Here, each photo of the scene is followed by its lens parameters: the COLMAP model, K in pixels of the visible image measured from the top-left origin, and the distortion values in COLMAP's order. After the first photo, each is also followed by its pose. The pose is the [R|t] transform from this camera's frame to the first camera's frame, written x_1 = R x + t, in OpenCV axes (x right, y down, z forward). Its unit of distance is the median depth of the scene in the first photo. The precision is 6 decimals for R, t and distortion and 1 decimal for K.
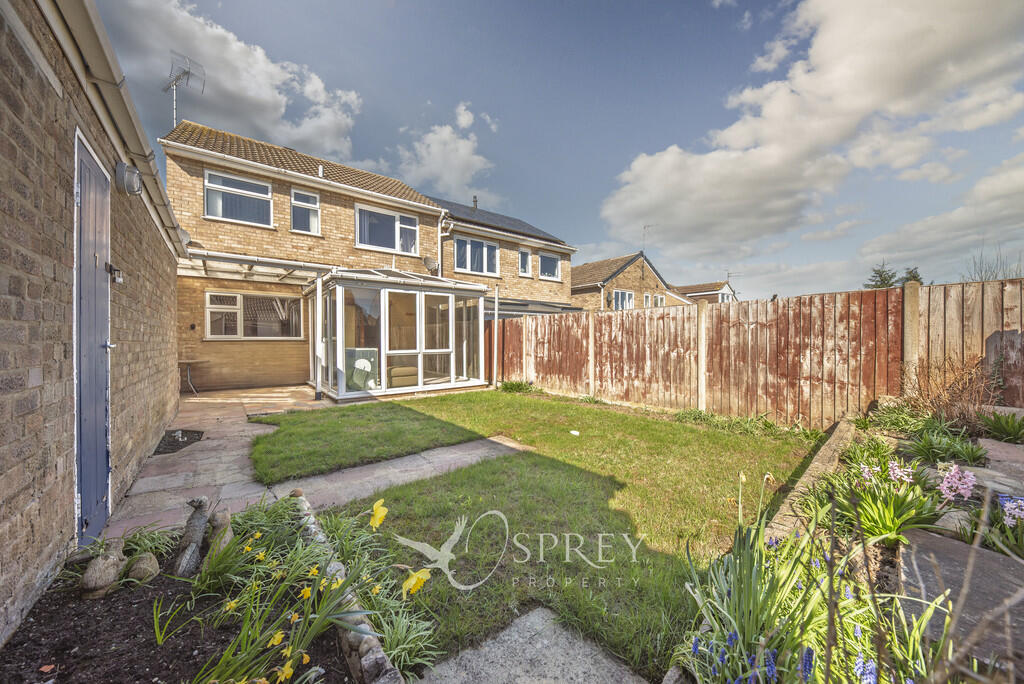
lens RADIAL K [[350.2, 0, 510.4], [0, 350.2, 338.8], [0, 0, 1]] dist [0.000810, 0.000020]
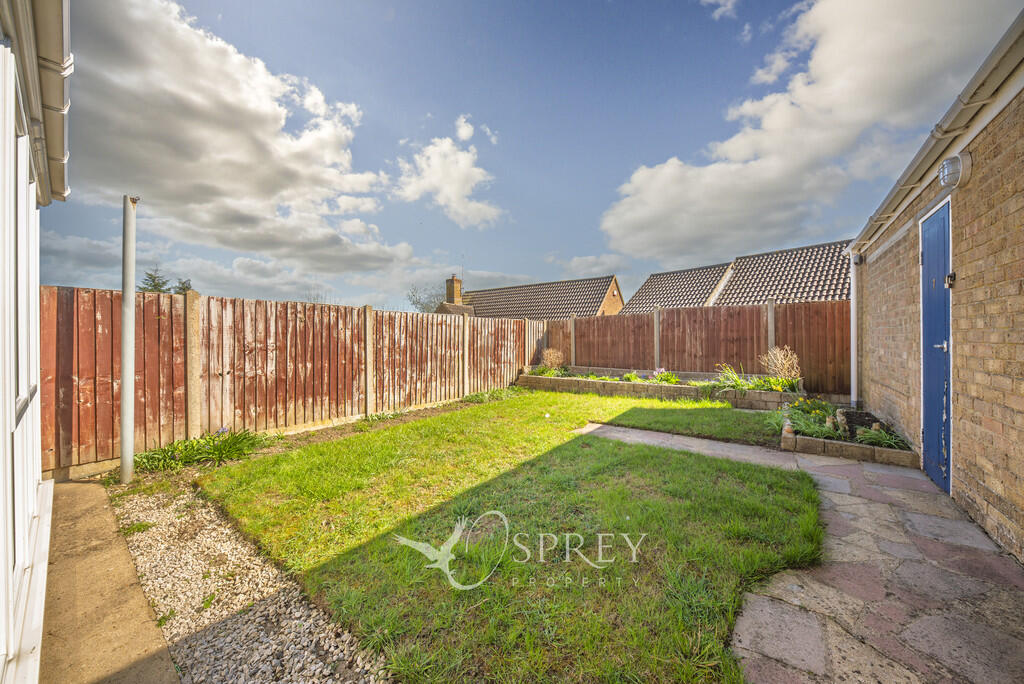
lens RADIAL K [[350.2, 0, 510.4], [0, 350.2, 338.8], [0, 0, 1]] dist [0.000810, 0.000020]
pose [[-0.231183, 0.006452, 0.972889, -0.728643], [0.001972, 0.999979, -0.006163, -0.003327], [-0.972908, 0.000494, -0.231191, 1.006482]]
